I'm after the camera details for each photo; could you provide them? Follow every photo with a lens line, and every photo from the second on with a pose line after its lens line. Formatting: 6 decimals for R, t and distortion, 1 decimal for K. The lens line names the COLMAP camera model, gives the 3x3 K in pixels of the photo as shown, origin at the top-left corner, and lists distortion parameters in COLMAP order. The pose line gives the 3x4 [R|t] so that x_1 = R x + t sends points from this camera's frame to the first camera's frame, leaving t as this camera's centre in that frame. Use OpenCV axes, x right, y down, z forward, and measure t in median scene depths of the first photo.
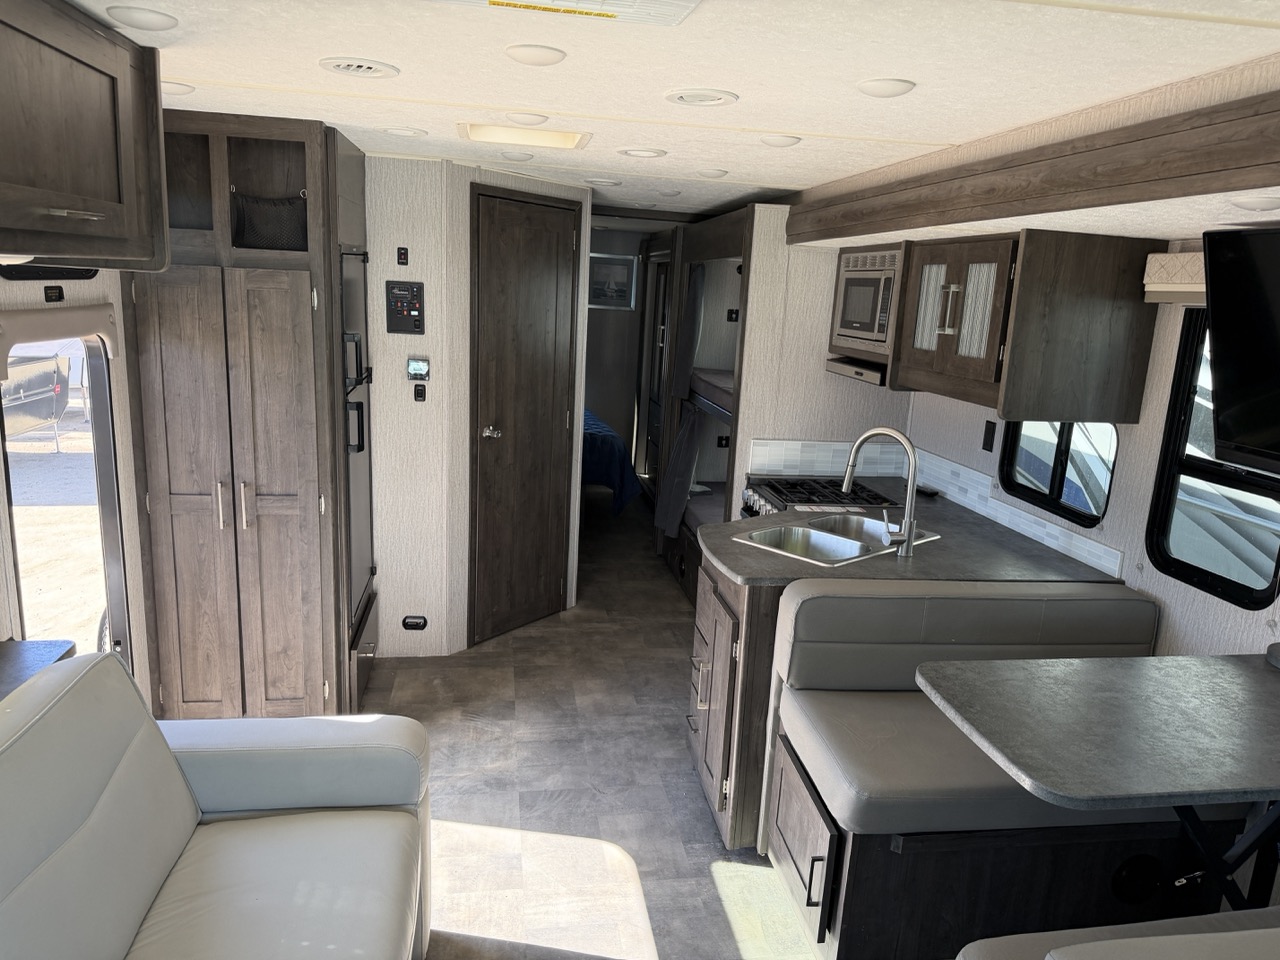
lens RADIAL K [[894.3, 0, 645.9], [0, 894.3, 489.9], [0, 0, 1]] dist [0.060919, -0.074743]
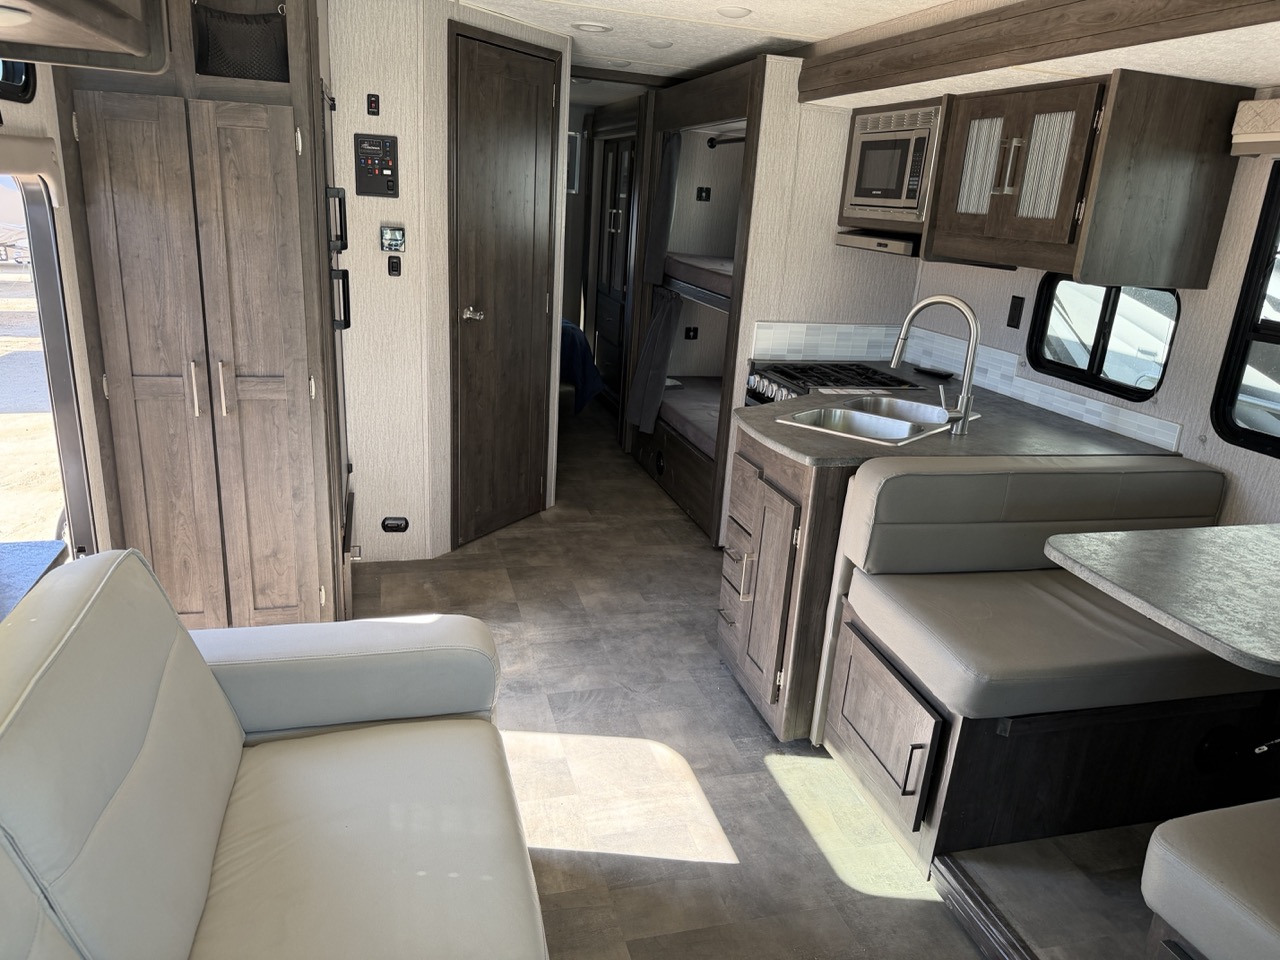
lens RADIAL K [[894.3, 0, 643.7], [0, 894.3, 489.3], [0, 0, 1]] dist [0.060919, -0.074743]
pose [[0.993594, -0.022779, 0.110685, -0.136501], [0.011588, 0.994848, 0.100714, 0.029283], [-0.112409, -0.098786, 0.988739, 0.086752]]
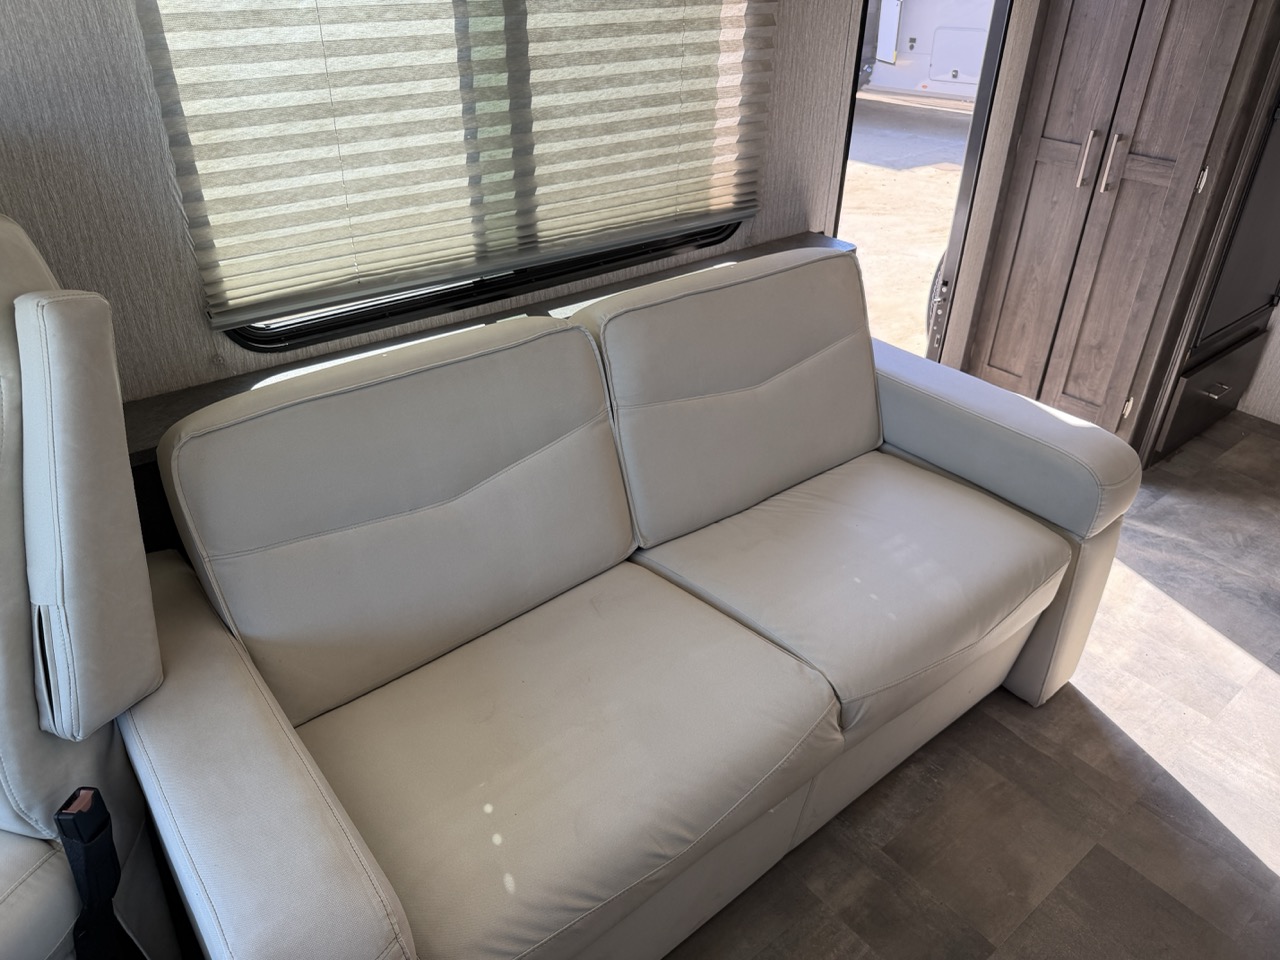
lens RADIAL K [[894.3, 0, 650.8], [0, 894.3, 473.9], [0, 0, 1]] dist [0.060919, -0.074743]
pose [[0.495478, 0.417017, -0.761970, 0.106751], [-0.185110, 0.907761, 0.376437, 0.040074], [0.848667, -0.045468, 0.526970, 0.161812]]
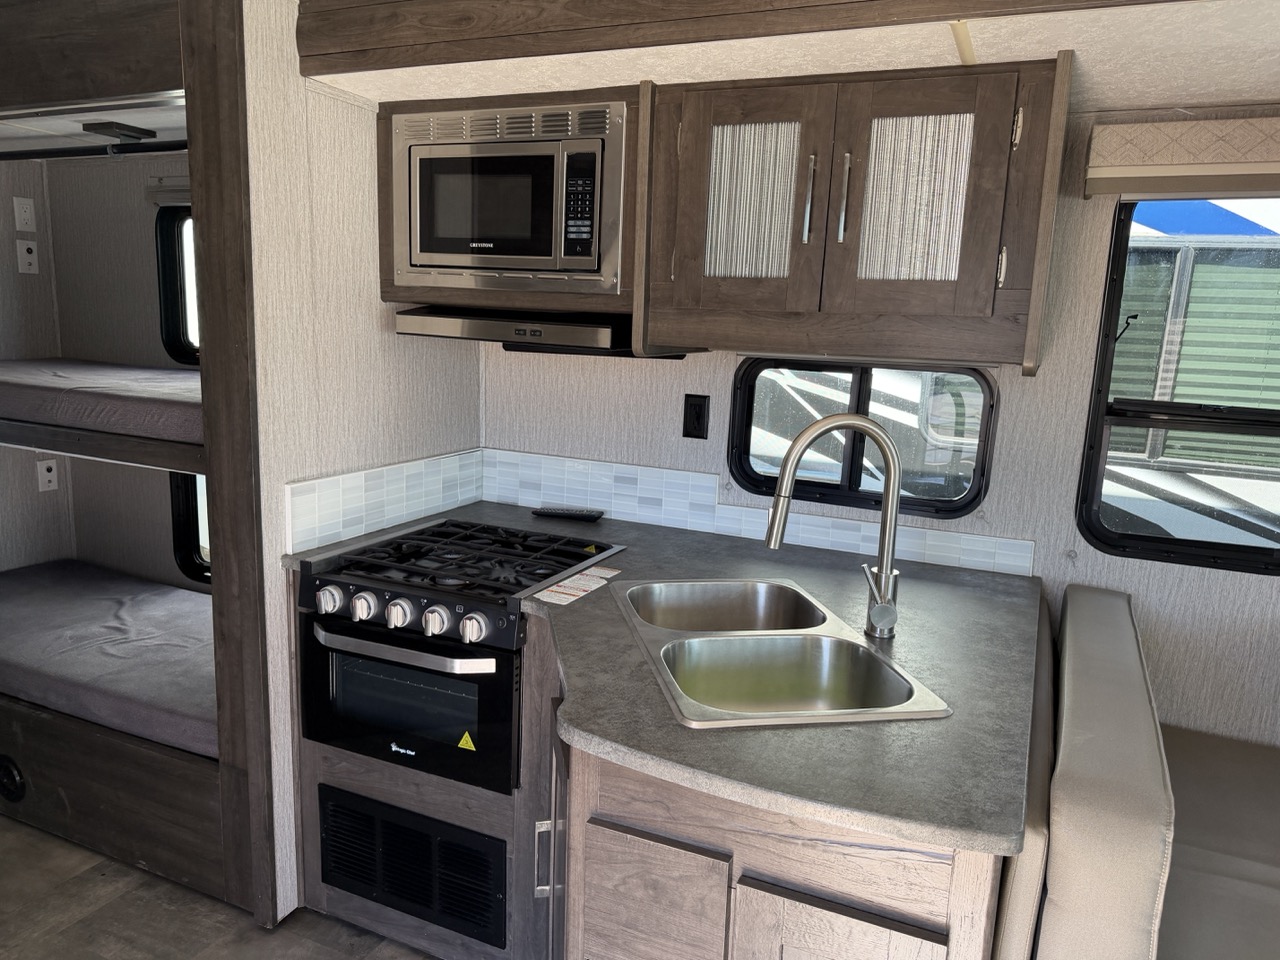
lens RADIAL K [[894.3, 0, 638.6], [0, 894.3, 489.2], [0, 0, 1]] dist [0.060919, -0.074743]
pose [[0.553367, -0.186846, 0.811710, -0.219641], [0.171184, 0.979224, 0.108705, -0.096023], [-0.815157, 0.078798, 0.573855, 0.731114]]
